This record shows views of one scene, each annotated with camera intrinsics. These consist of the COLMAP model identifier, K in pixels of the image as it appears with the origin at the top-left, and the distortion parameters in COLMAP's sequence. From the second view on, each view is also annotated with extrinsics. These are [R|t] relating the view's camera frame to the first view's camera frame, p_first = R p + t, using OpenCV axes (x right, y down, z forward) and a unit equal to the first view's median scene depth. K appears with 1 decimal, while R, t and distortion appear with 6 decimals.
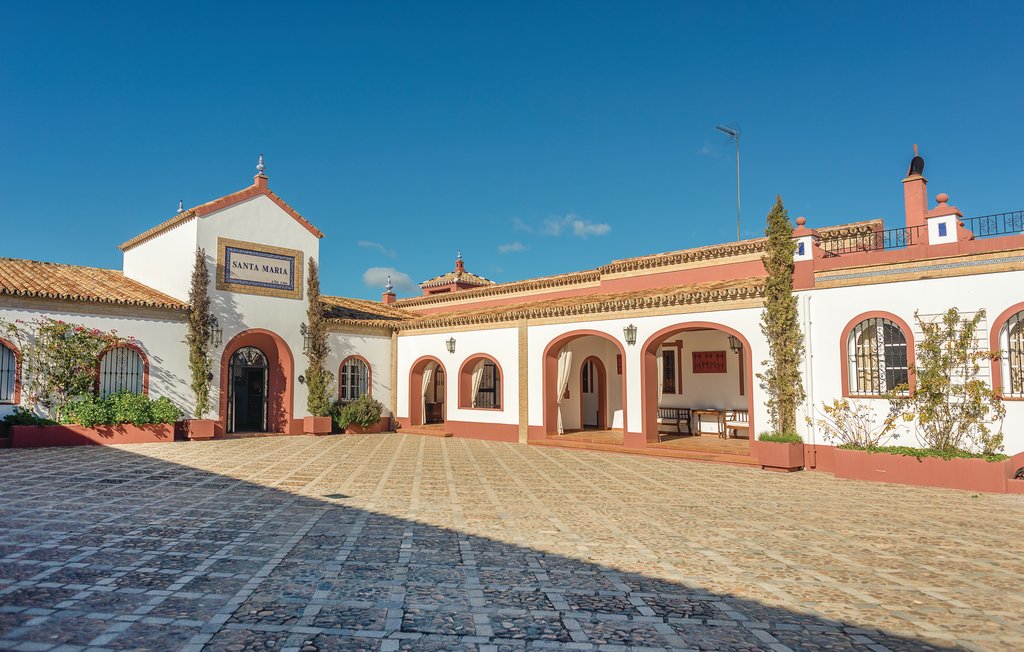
lens RADIAL K [[692.9, 0, 518.3], [0, 692.9, 342.1], [0, 0, 1]] dist [0.006898, -0.000131]
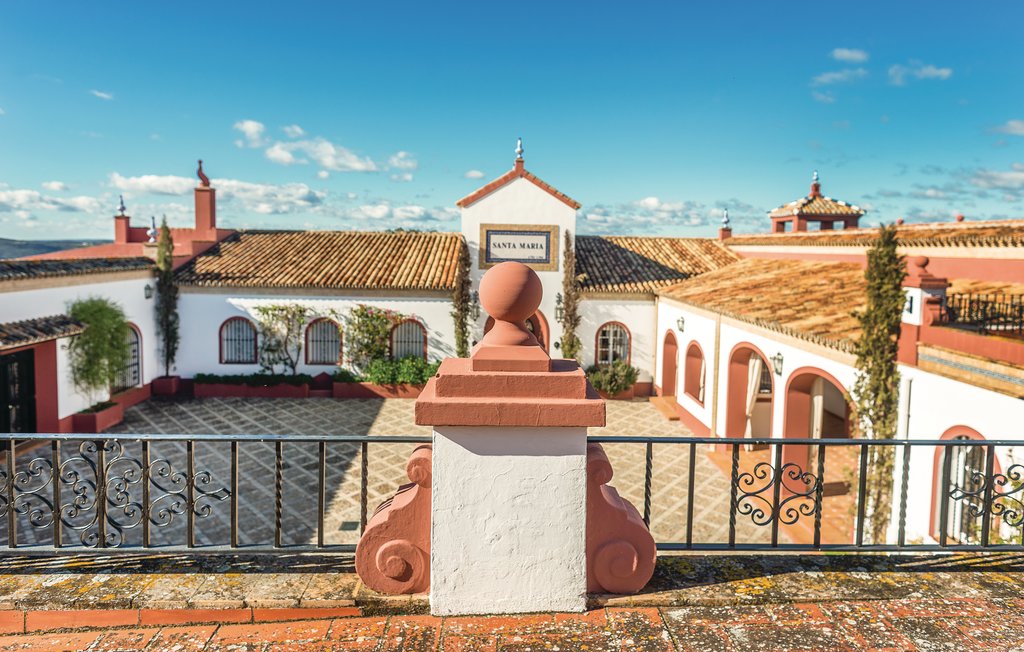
lens RADIAL K [[692.9, 0, 506.2], [0, 692.9, 301.6], [0, 0, 1]] dist [0.006898, -0.000131]
pose [[0.753796, 0.044690, -0.655587, 0.339272], [0.037301, 0.993166, 0.110591, -0.138870], [0.656048, -0.107817, 0.746978, 0.145385]]
